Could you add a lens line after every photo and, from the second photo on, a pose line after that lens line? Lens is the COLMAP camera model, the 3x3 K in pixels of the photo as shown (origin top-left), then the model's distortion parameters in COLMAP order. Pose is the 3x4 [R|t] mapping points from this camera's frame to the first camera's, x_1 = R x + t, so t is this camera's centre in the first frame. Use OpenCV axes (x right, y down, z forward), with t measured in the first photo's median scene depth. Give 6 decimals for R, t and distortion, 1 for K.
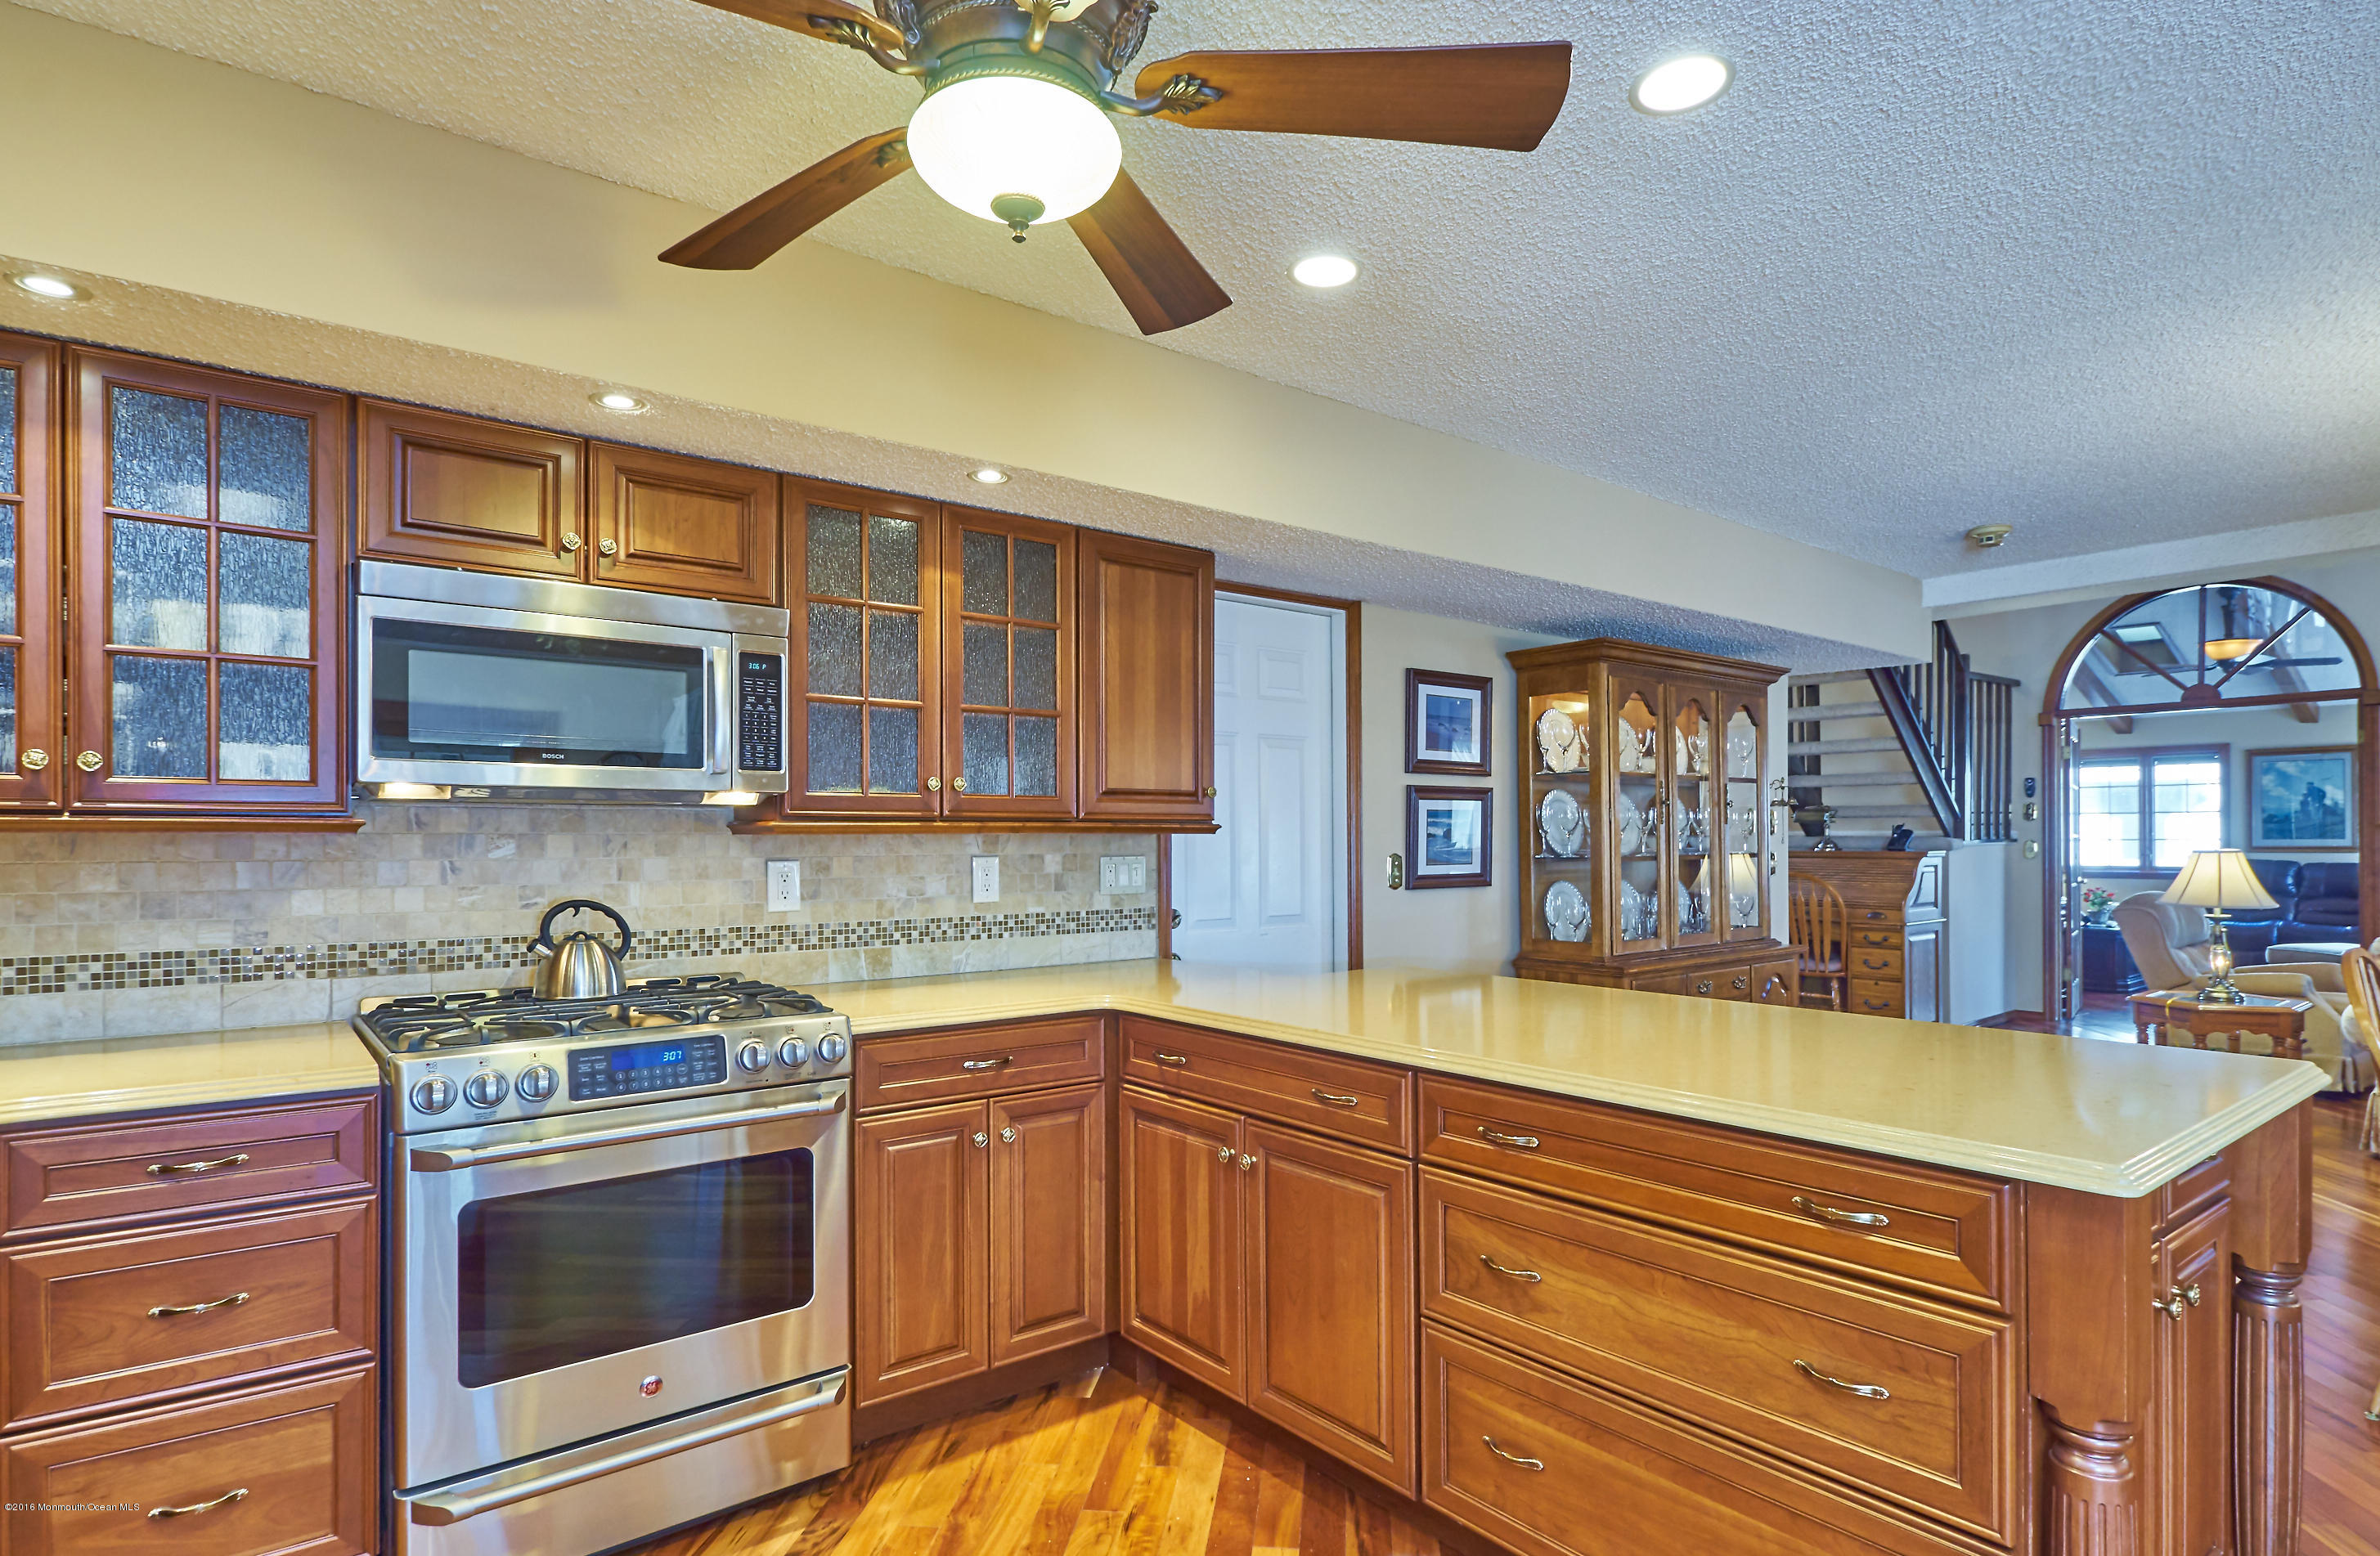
lens RADIAL K [[1250.3, 0, 1282.8], [0, 1250.3, 828.0], [0, 0, 1]] dist [0.017561, -0.002174]
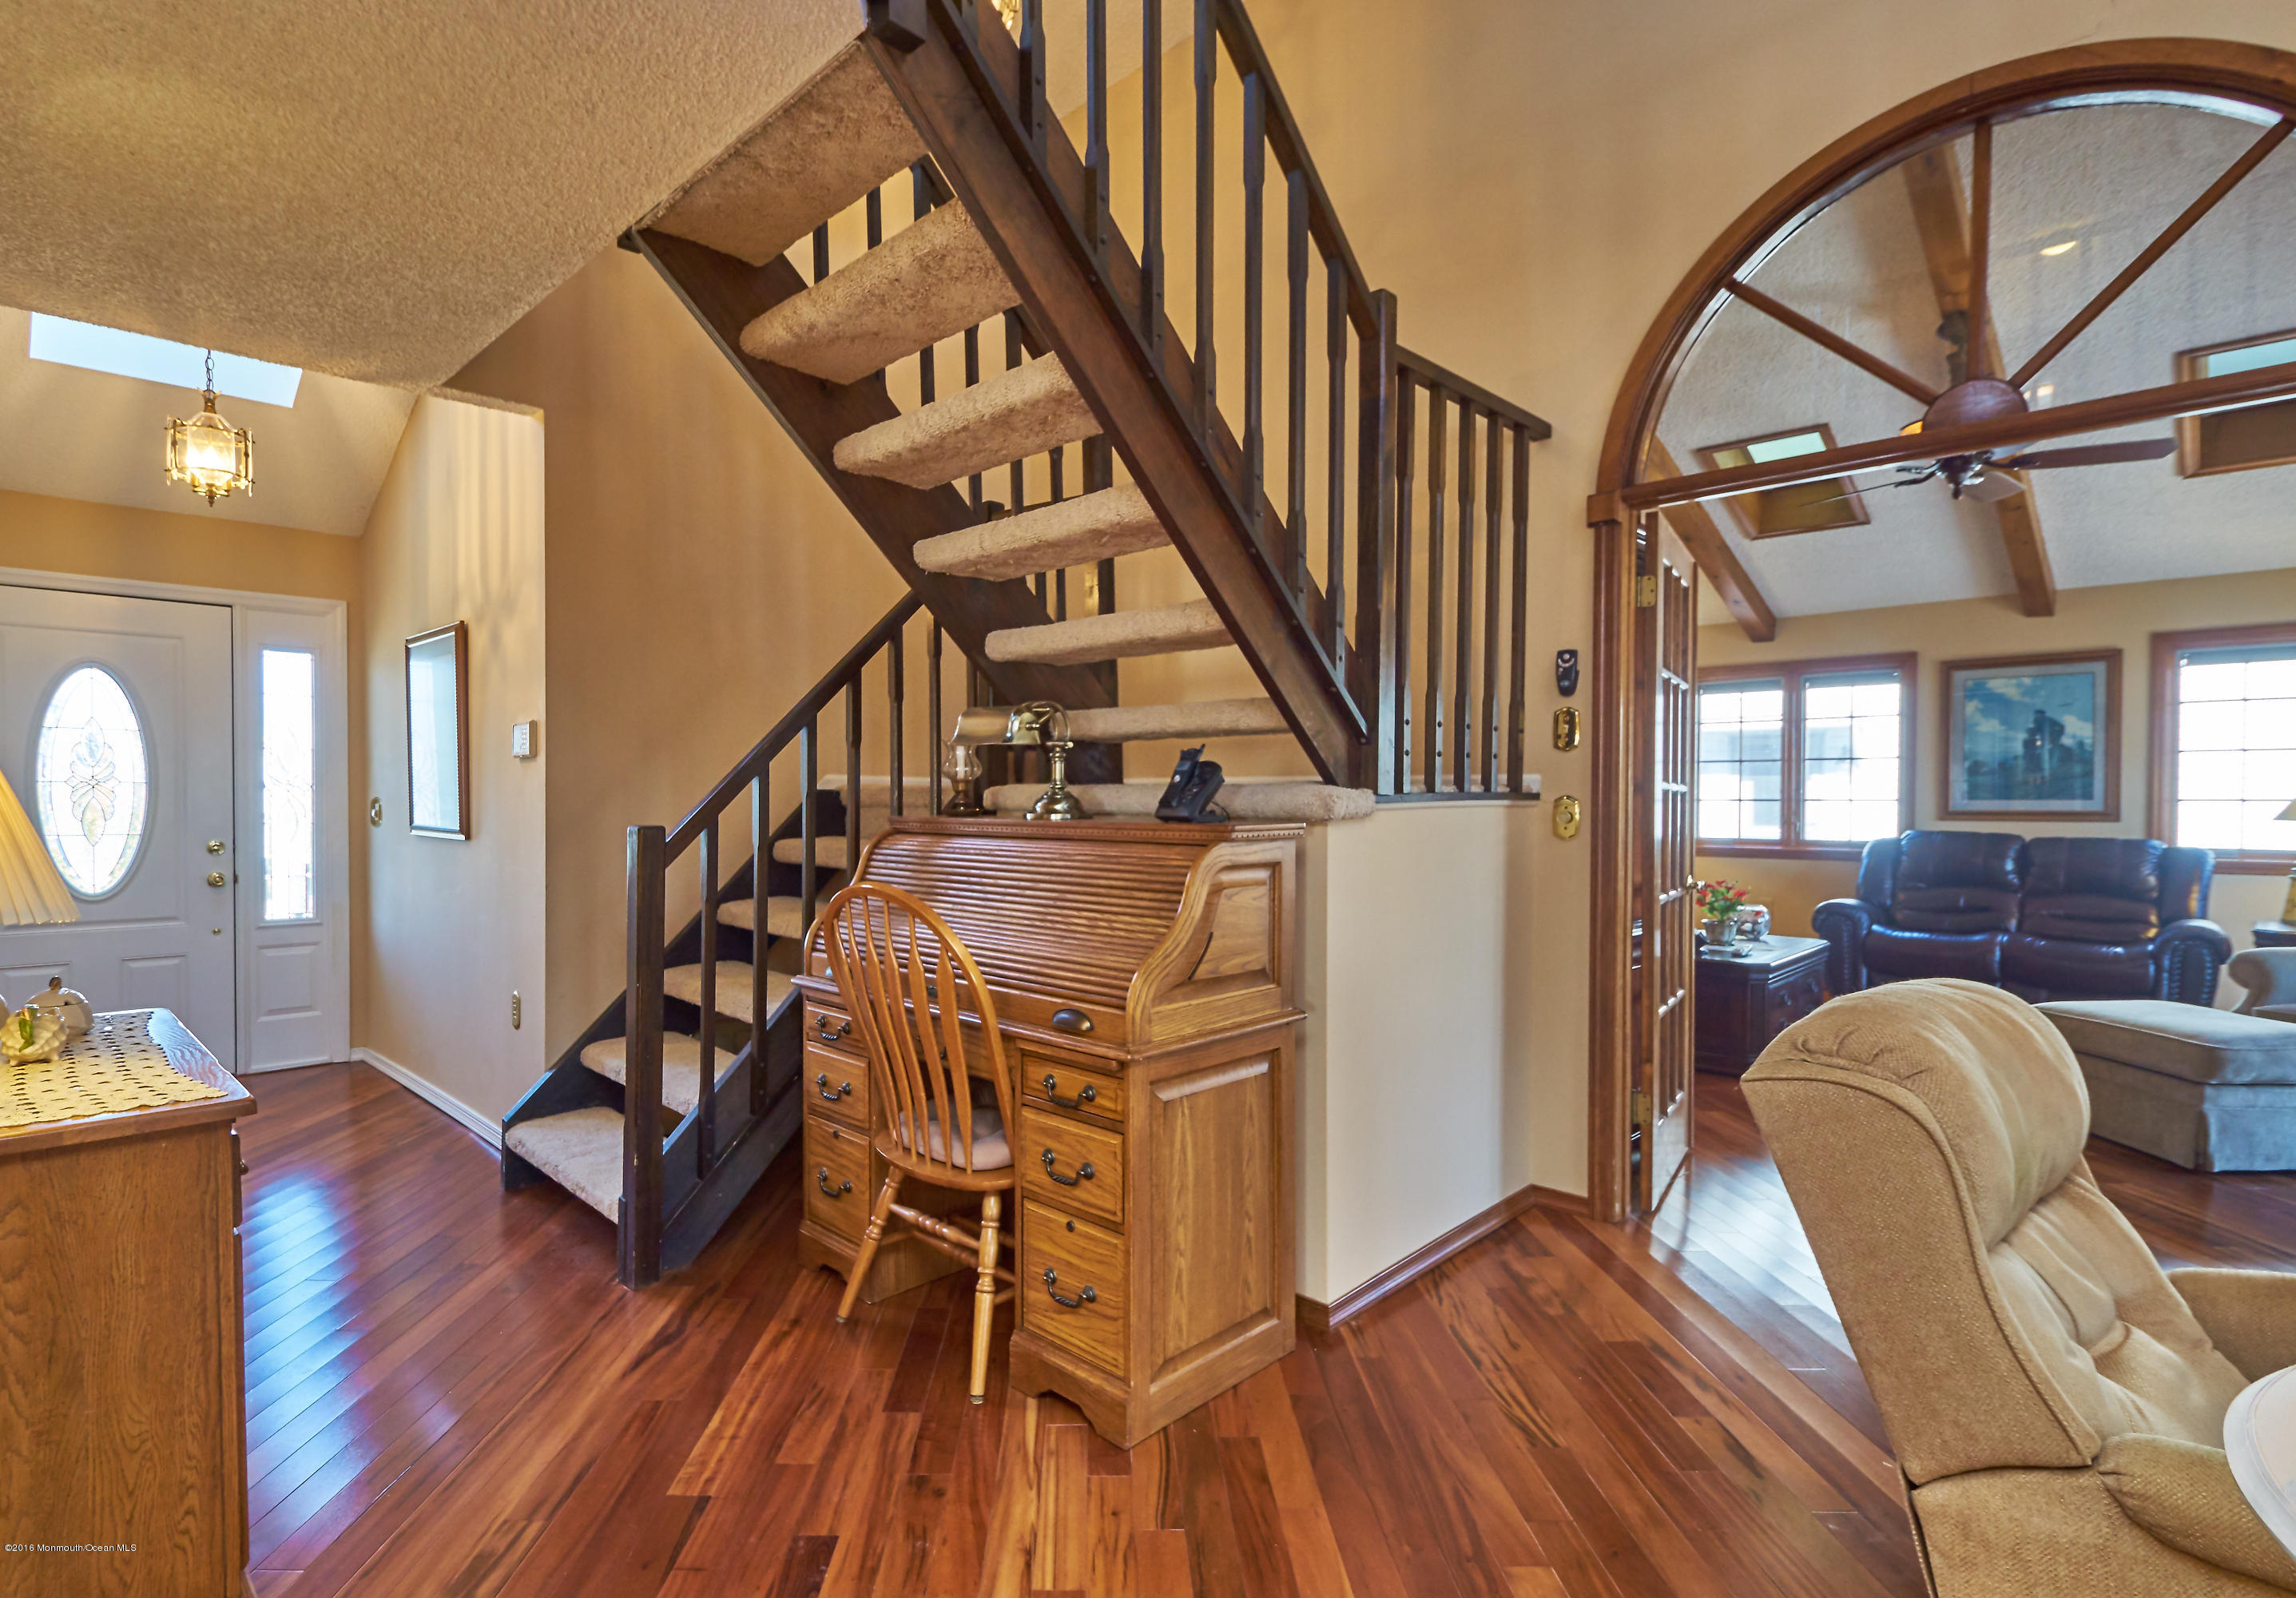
lens RADIAL K [[1117.4, 0, 1142.8], [0, 1117.4, 817.9], [0, 0, 1]] dist [0.006722, 0.001150]
pose [[0.995929, 0.000501, 0.090140, 0.324963], [-0.002383, 0.999781, 0.020775, 0.007486], [-0.090110, -0.020905, 0.995712, 0.494680]]
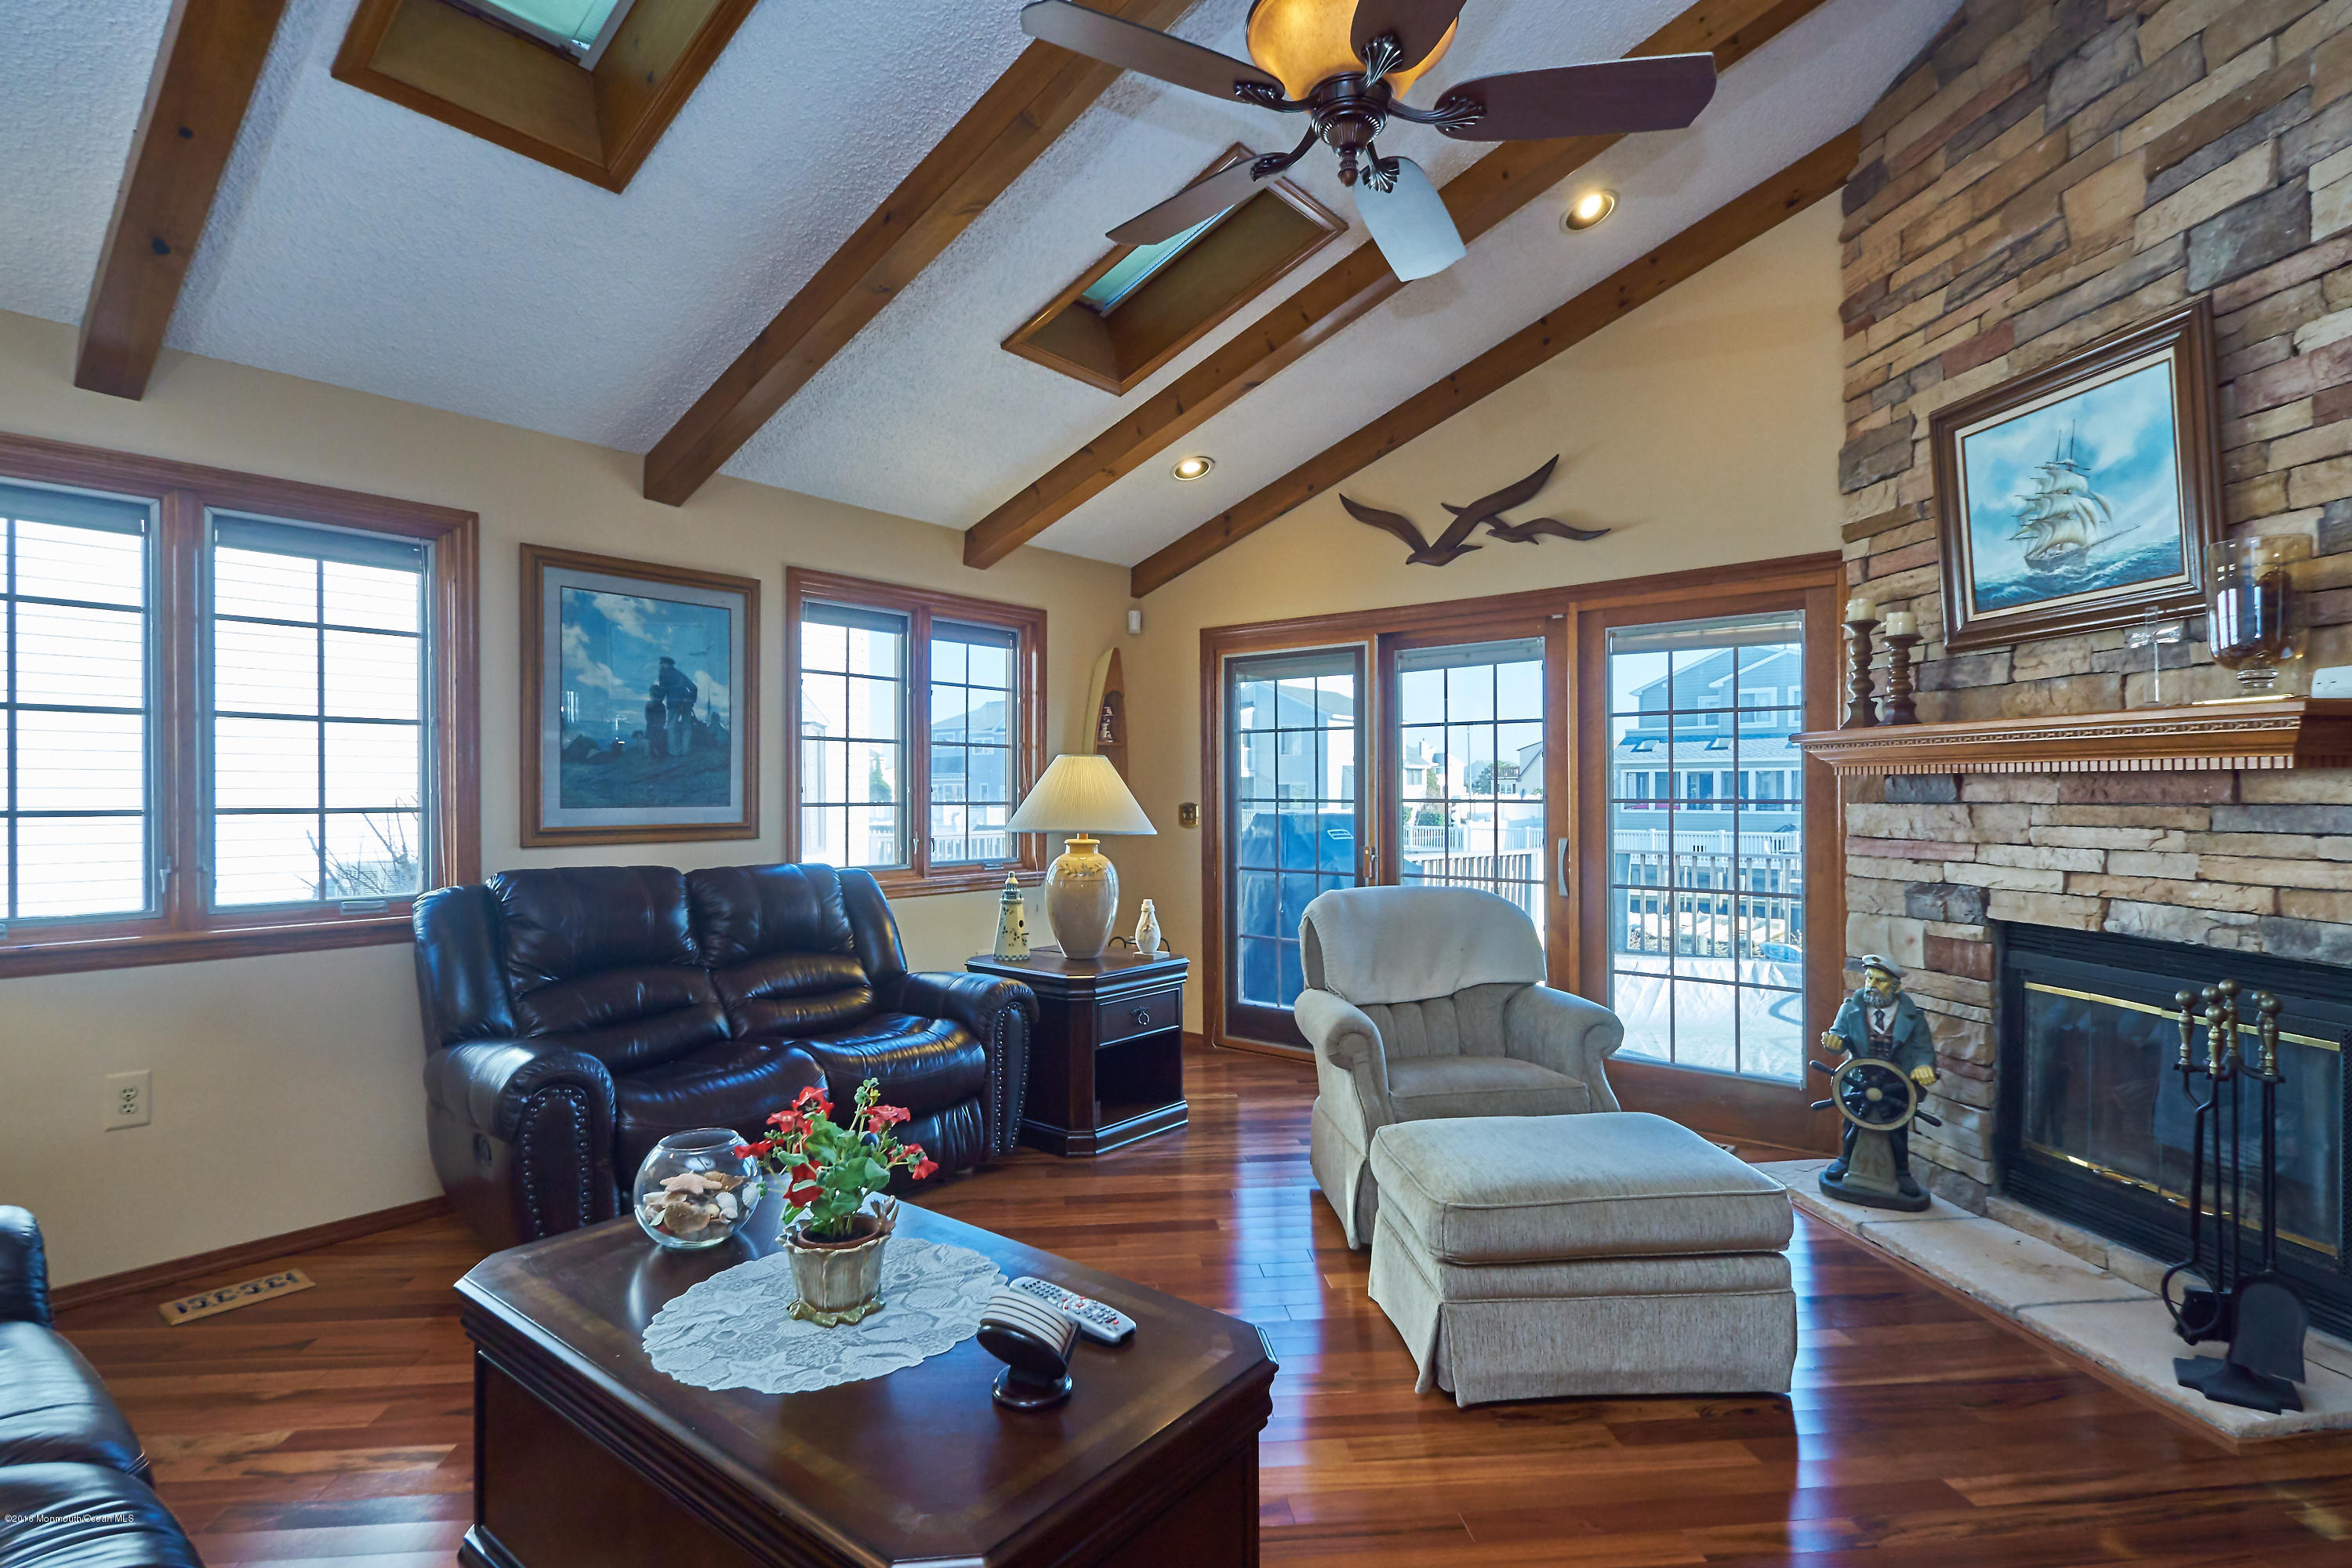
lens RADIAL K [[1172.9, 0, 1174.3], [0, 1172.9, 797.3], [0, 0, 1]] dist [-0.004220, -0.003580]
pose [[-0.156772, 0.002795, 0.987631, 0.452921], [-0.005251, 0.999980, -0.003663, 0.006806], [-0.987621, -0.005760, -0.156755, 0.932626]]
